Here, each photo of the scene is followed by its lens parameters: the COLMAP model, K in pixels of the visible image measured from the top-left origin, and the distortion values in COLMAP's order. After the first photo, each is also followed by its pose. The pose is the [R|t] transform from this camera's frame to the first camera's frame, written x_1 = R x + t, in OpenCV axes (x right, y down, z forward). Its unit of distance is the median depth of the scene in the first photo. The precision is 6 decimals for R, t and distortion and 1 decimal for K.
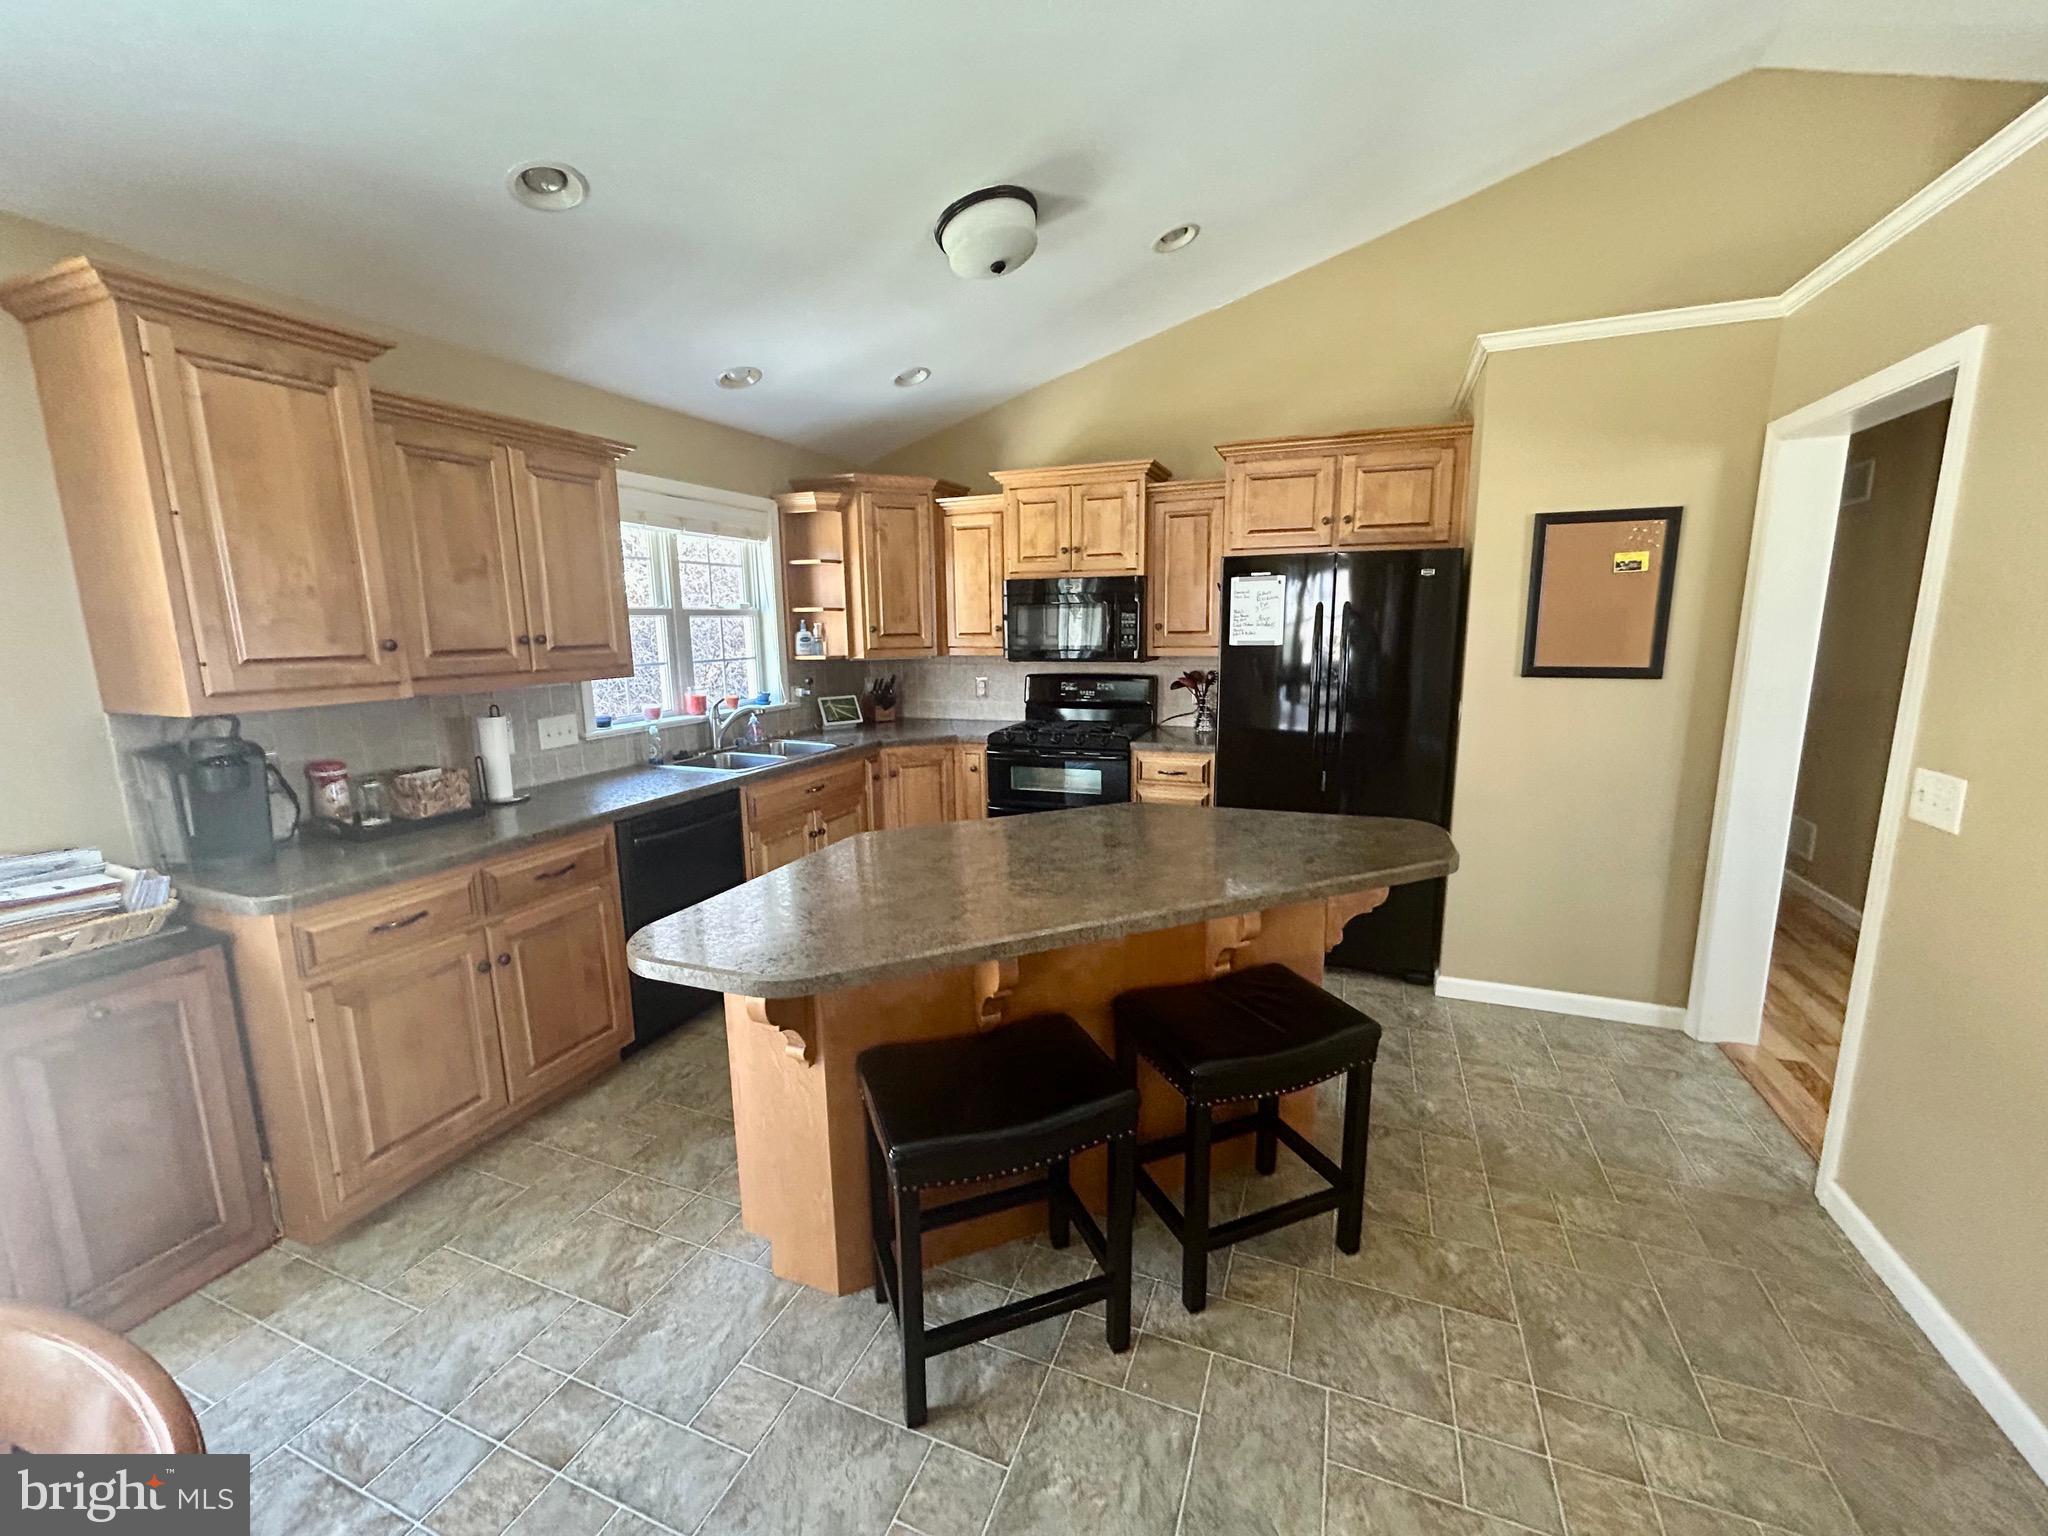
lens RADIAL K [[834.8, 0, 1016.7], [0, 834.8, 767.2], [0, 0, 1]] dist [0.002389, 0.000459]
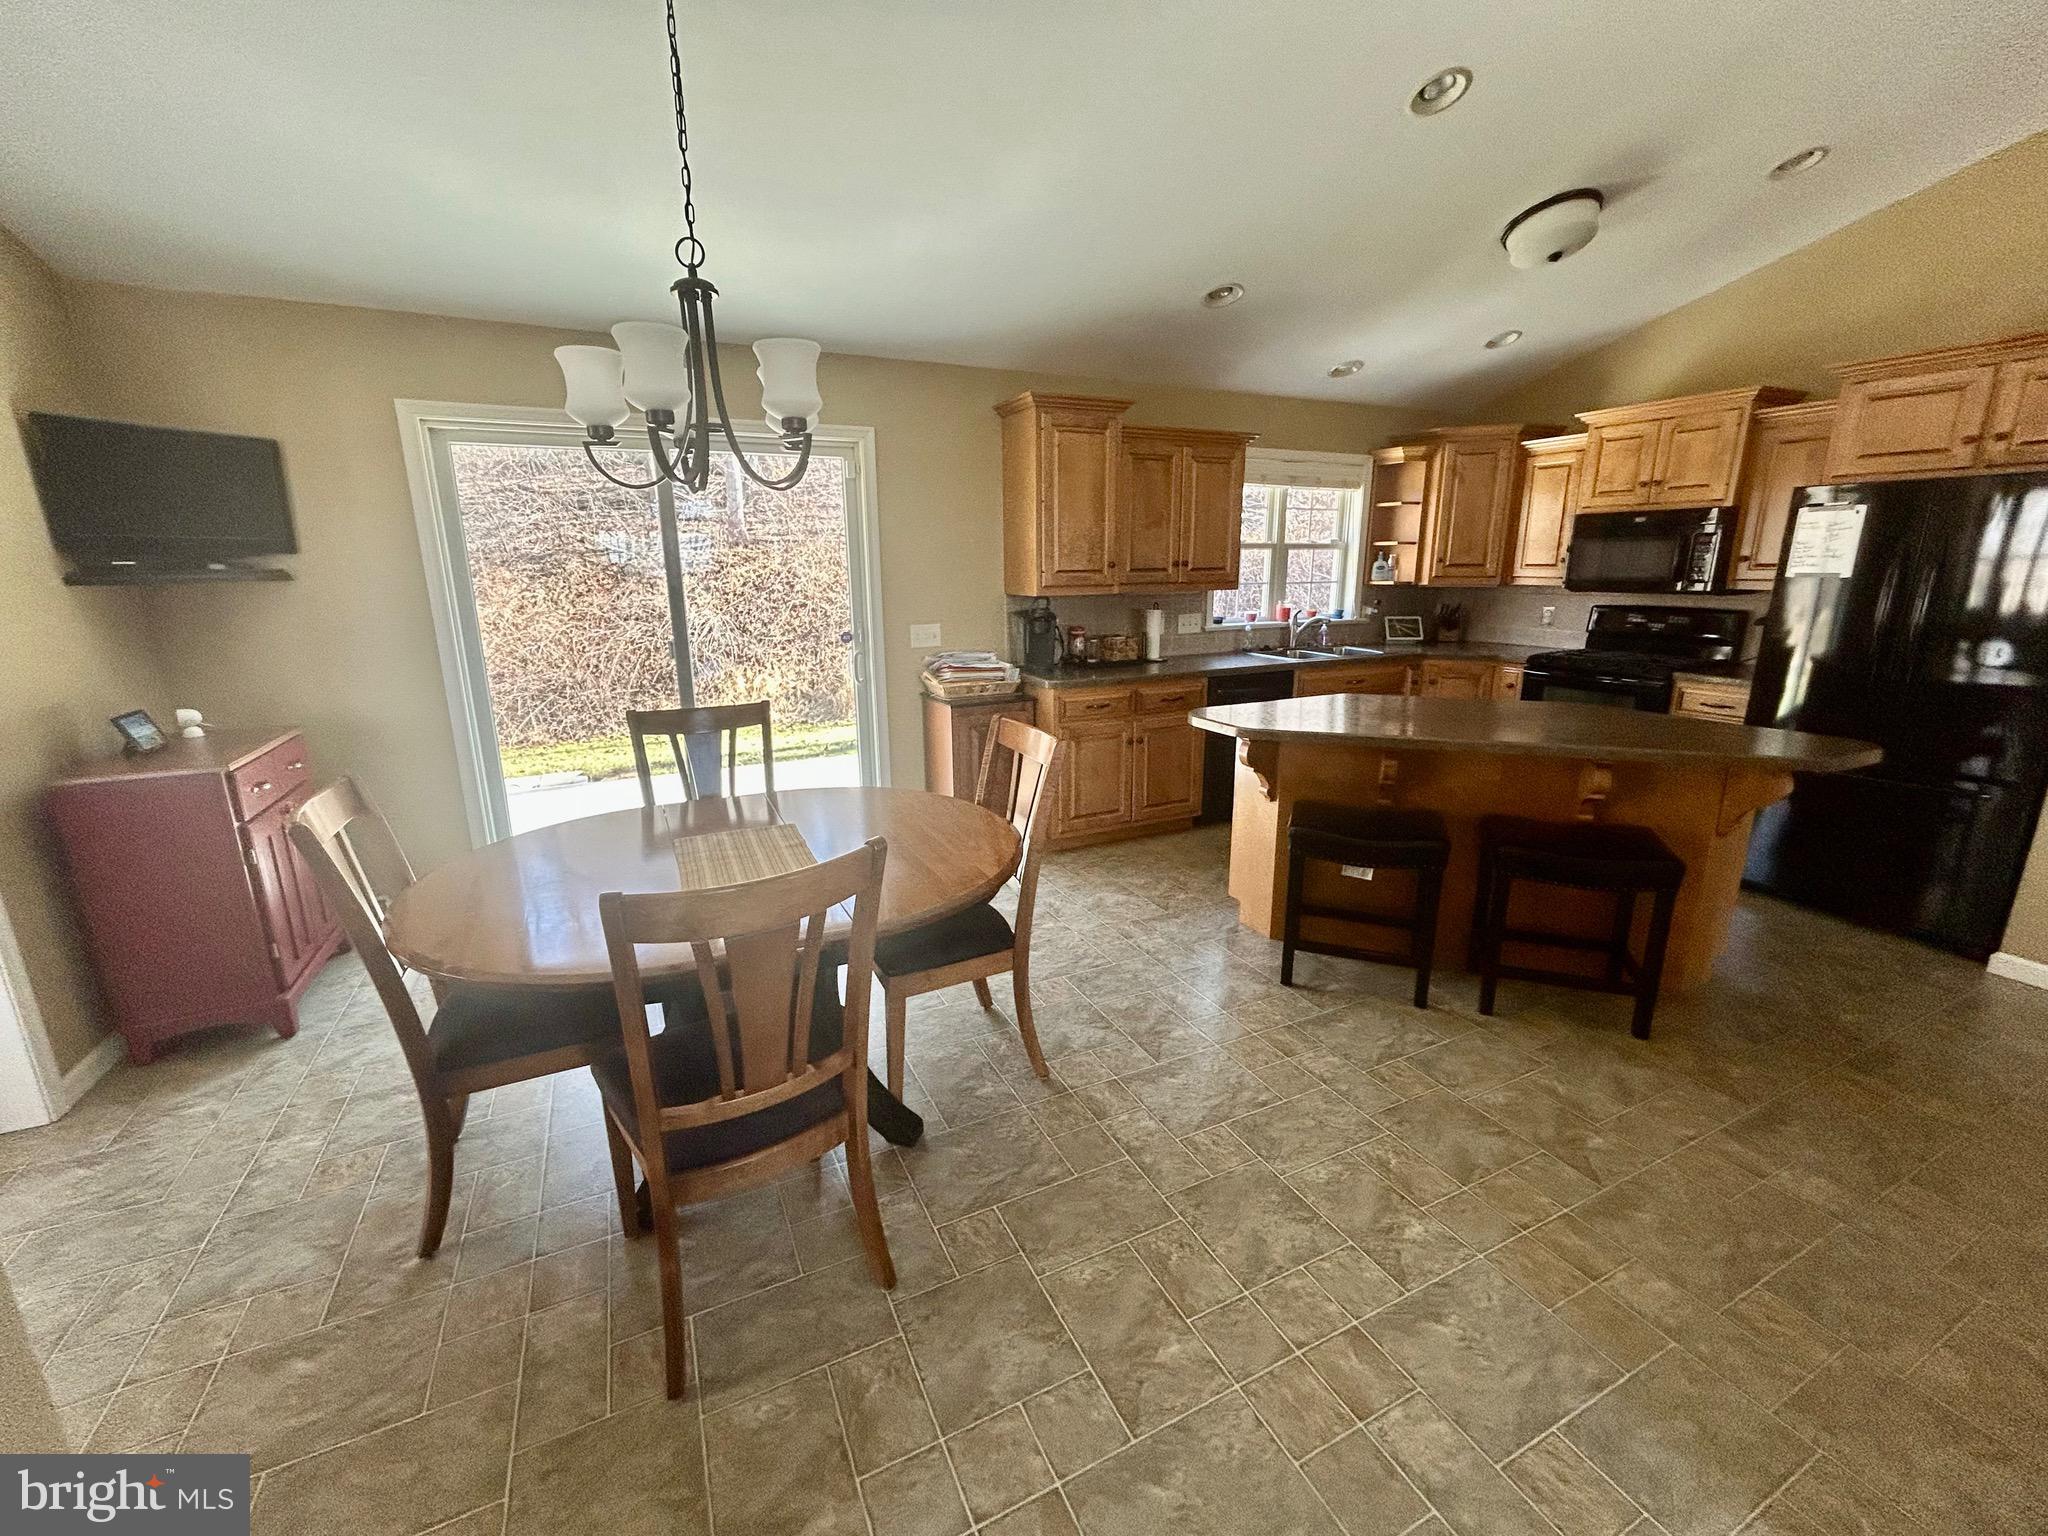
lens RADIAL K [[834.8, 0, 1025.6], [0, 834.8, 776.2], [0, 0, 1]] dist [0.002389, 0.000459]
pose [[0.743260, 0.174784, -0.645767, 0.311404], [-0.118783, 0.984409, 0.129726, 0.078965], [0.658373, -0.019714, 0.752434, -0.427555]]
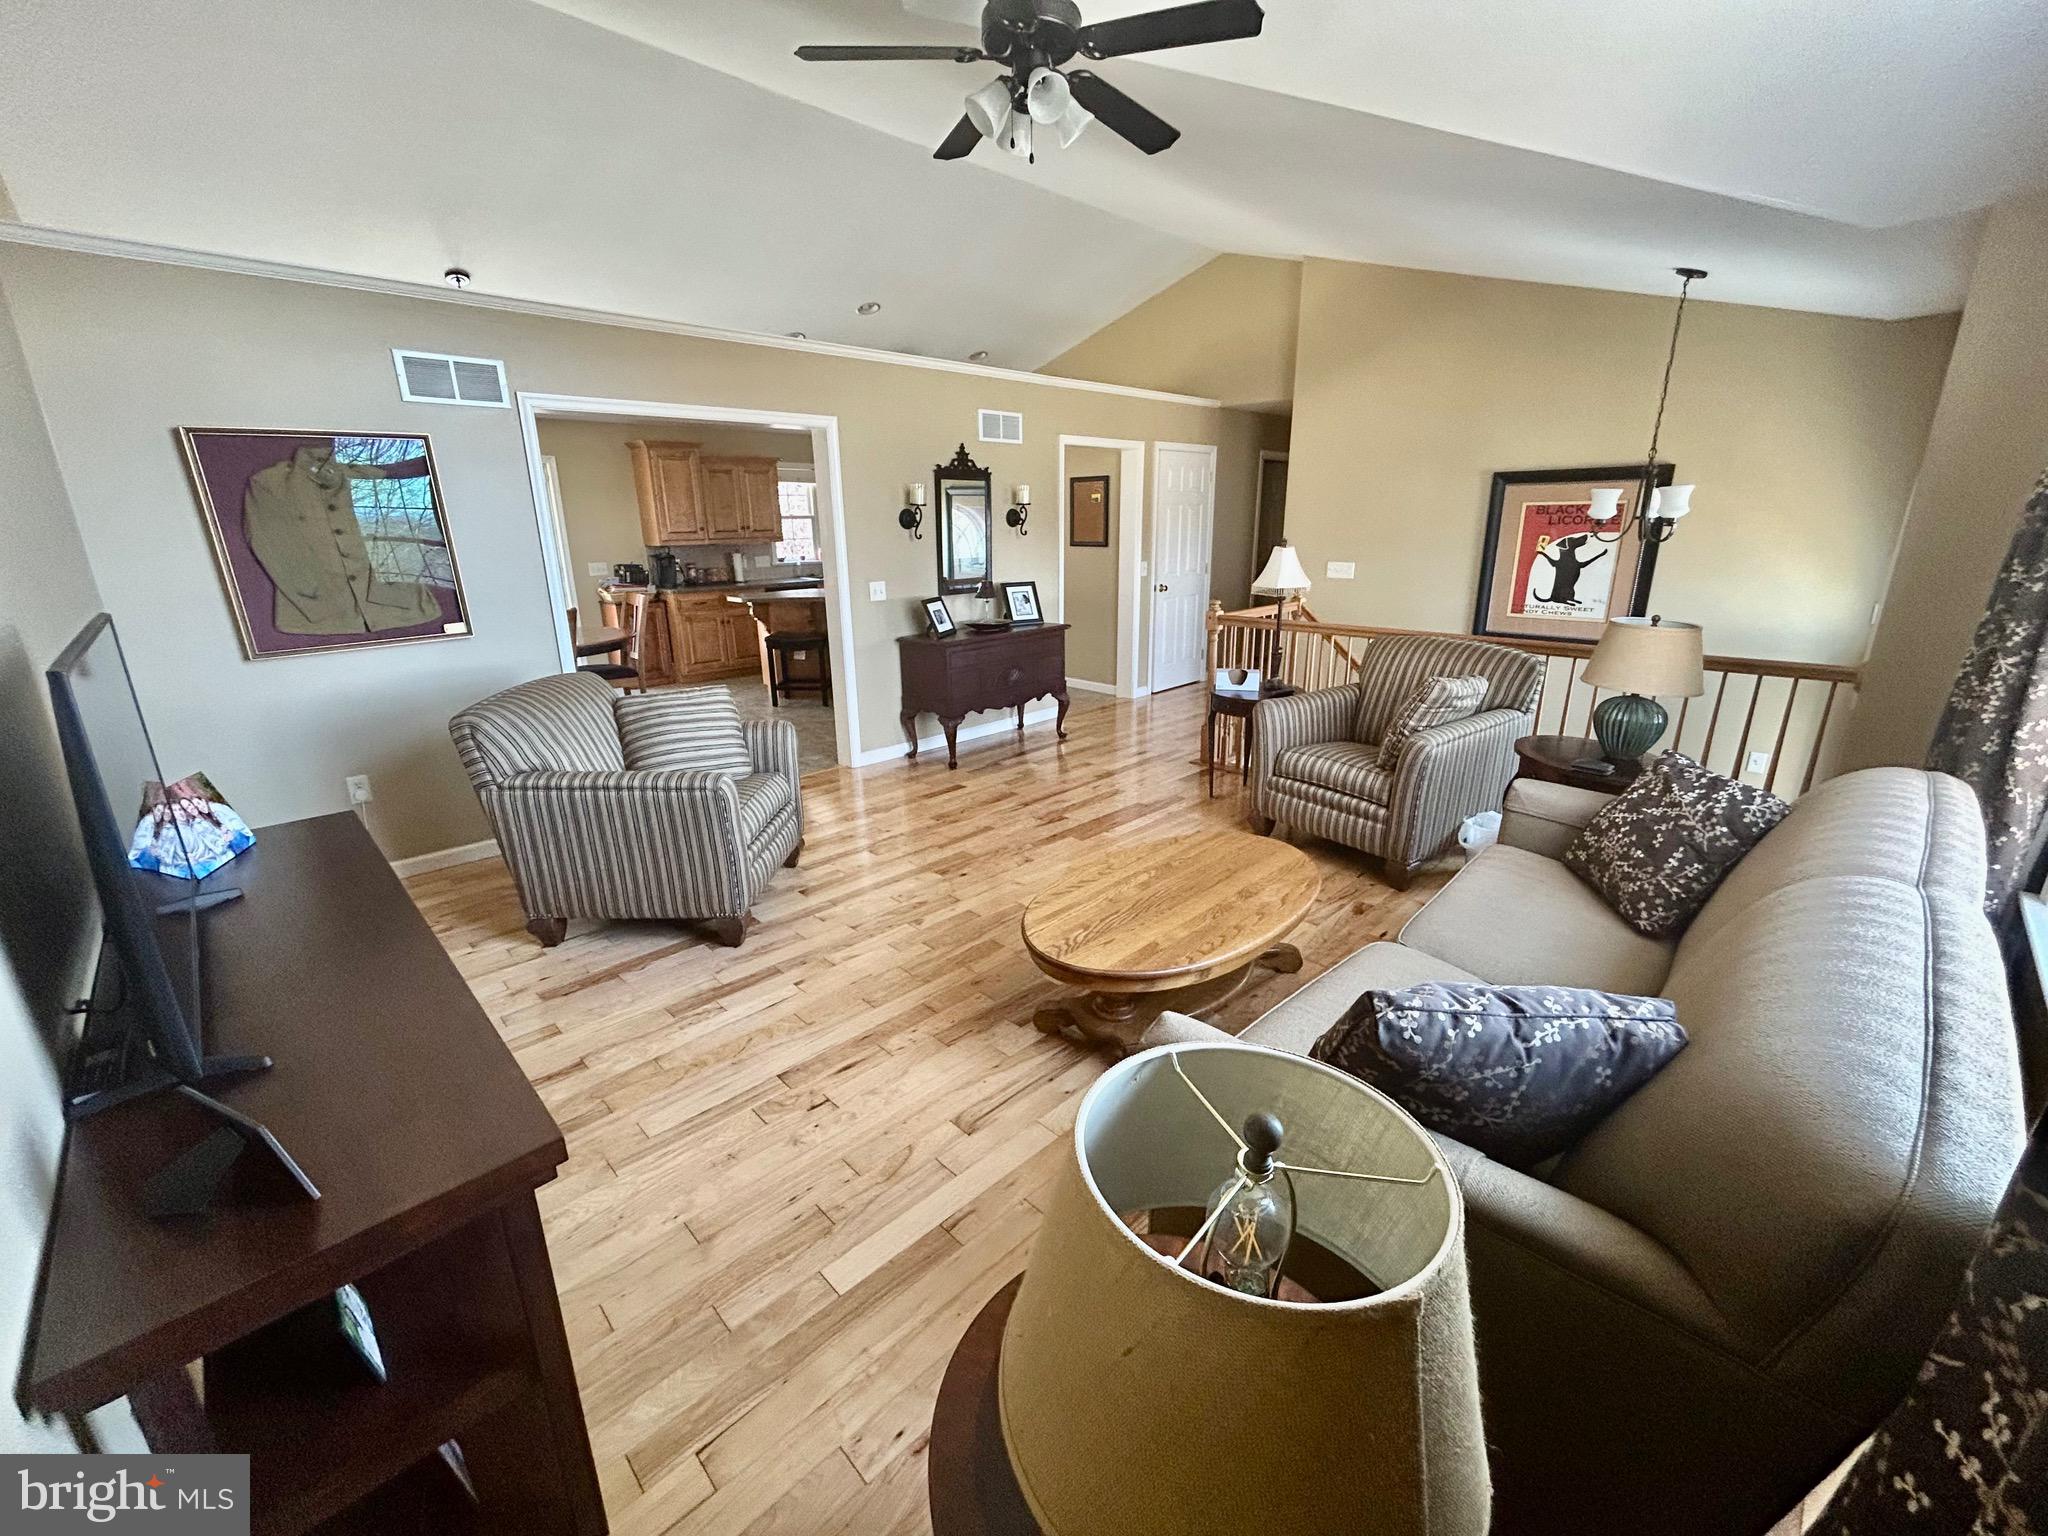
lens RADIAL K [[834.8, 0, 1023.7], [0, 834.8, 772.3], [0, 0, 1]] dist [0.002389, 0.000459]
pose [[0.914966, 0.119222, -0.385516, 1.526480], [-0.070052, 0.987781, 0.139216, 0.220484], [0.397403, -0.100372, 0.912138, -1.382918]]
